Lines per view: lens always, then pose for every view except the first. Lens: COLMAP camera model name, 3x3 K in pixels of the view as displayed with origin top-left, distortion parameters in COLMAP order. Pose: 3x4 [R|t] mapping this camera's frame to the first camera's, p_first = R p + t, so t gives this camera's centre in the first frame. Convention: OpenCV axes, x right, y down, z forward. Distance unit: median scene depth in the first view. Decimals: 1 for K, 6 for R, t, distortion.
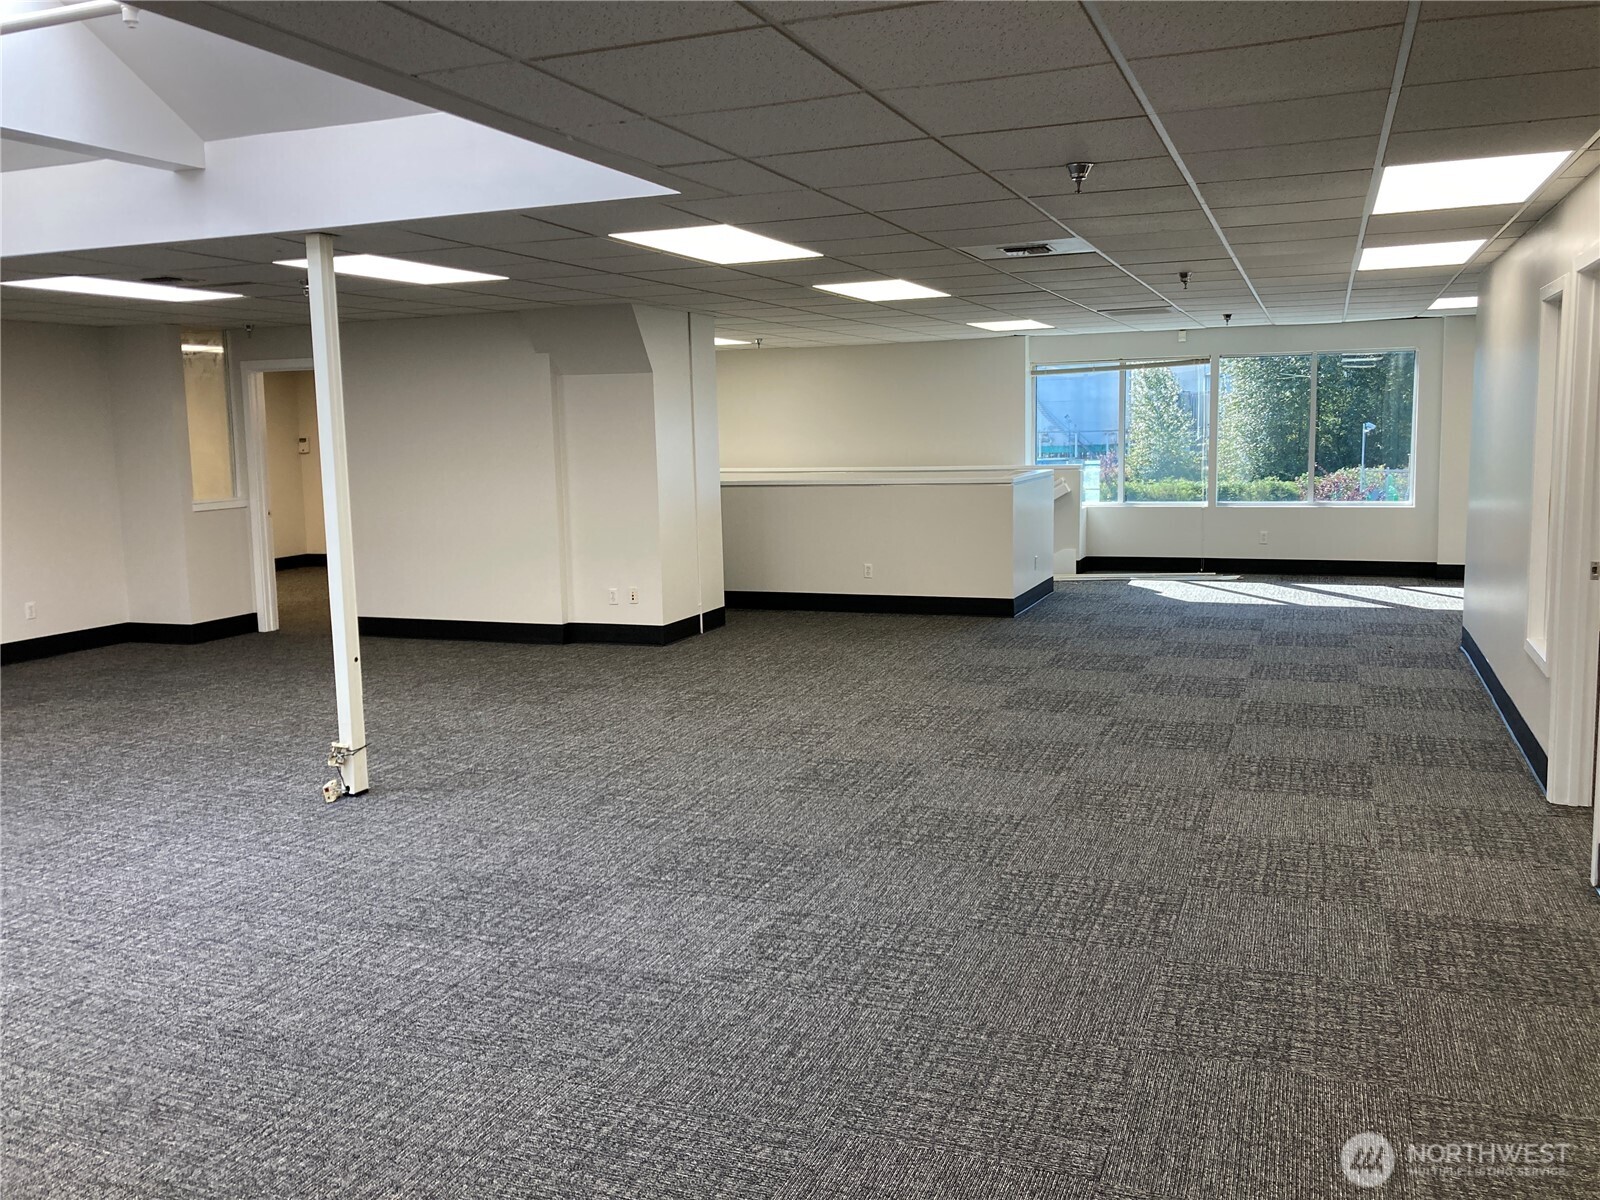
lens RADIAL K [[1320.3, 0, 800.2], [0, 1320.3, 594.8], [0, 0, 1]] dist [0.030113, -0.012378]
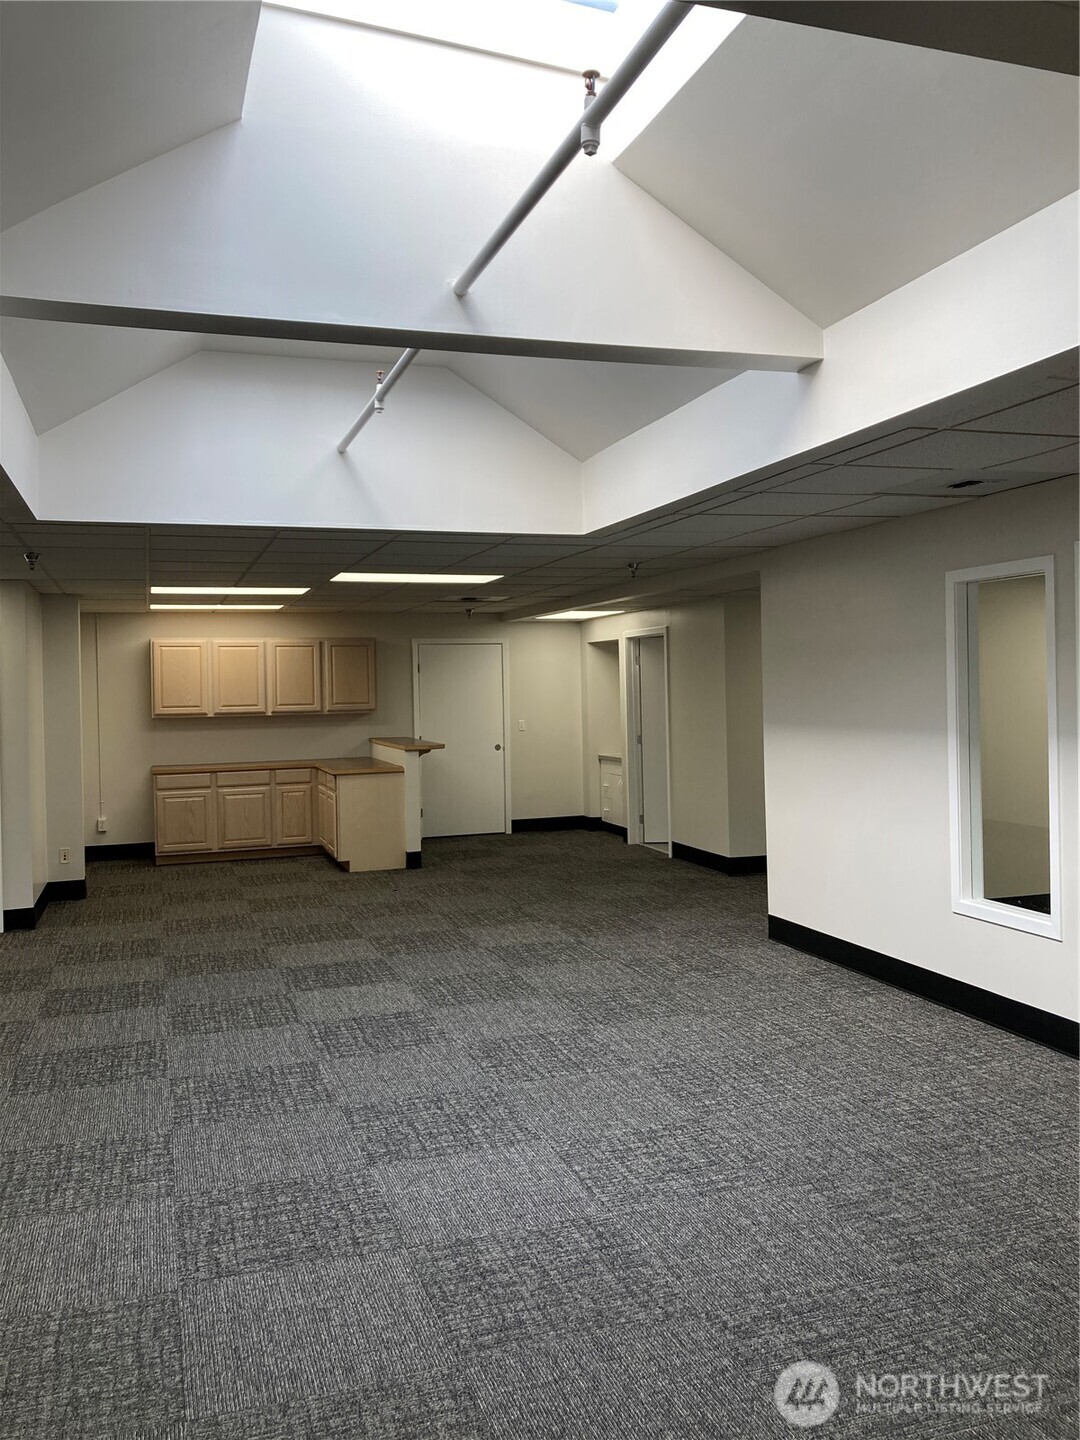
lens RADIAL K [[1188.2, 0, 544.0], [0, 1188.2, 711.6], [0, 0, 1]] dist [0.030113, -0.012378]
pose [[-0.641815, 0.028345, 0.766335, -1.066815], [0.144697, 0.985842, 0.084722, -0.123073], [-0.753084, 0.165263, -0.636830, 1.157170]]
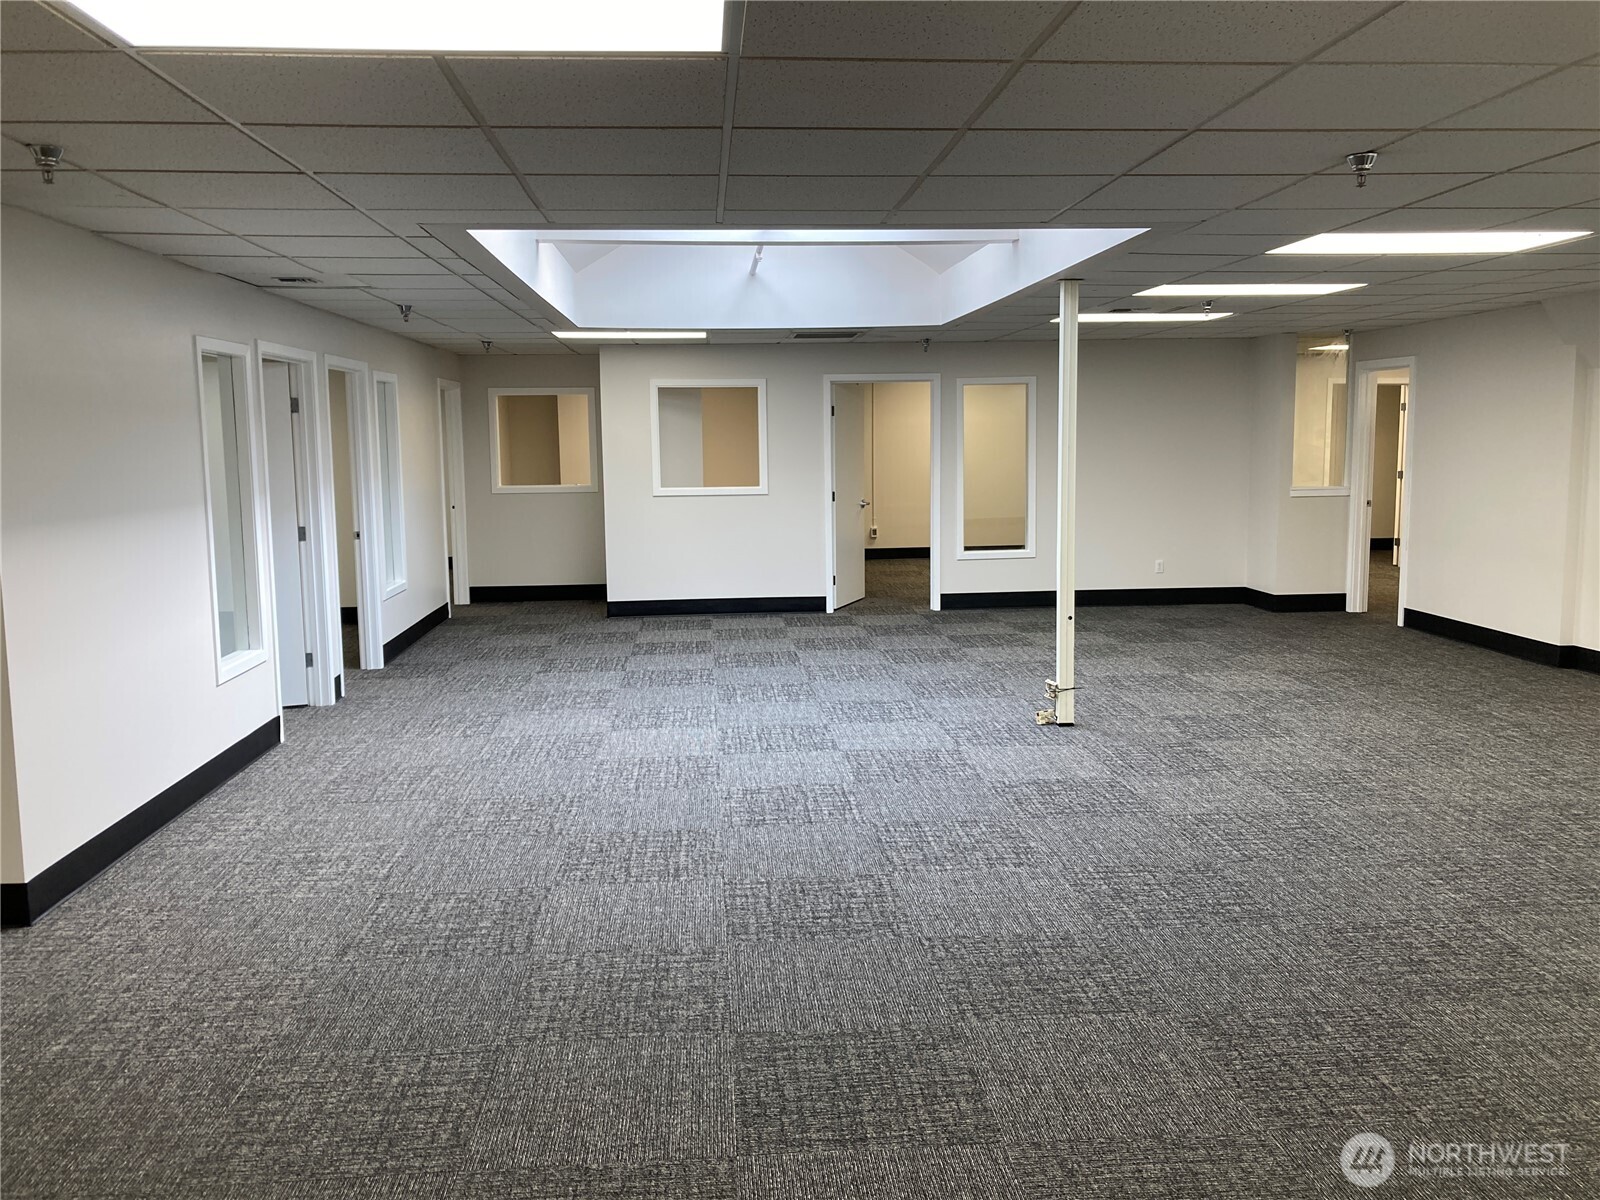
lens RADIAL K [[1320.3, 0, 802.5], [0, 1320.3, 598.8], [0, 0, 1]] dist [0.030113, -0.012378]
pose [[0.440250, 0.134284, -0.887777, 0.664840], [-0.118495, 0.988794, 0.090802, -0.052361], [0.890022, 0.065221, 0.451229, 0.218725]]
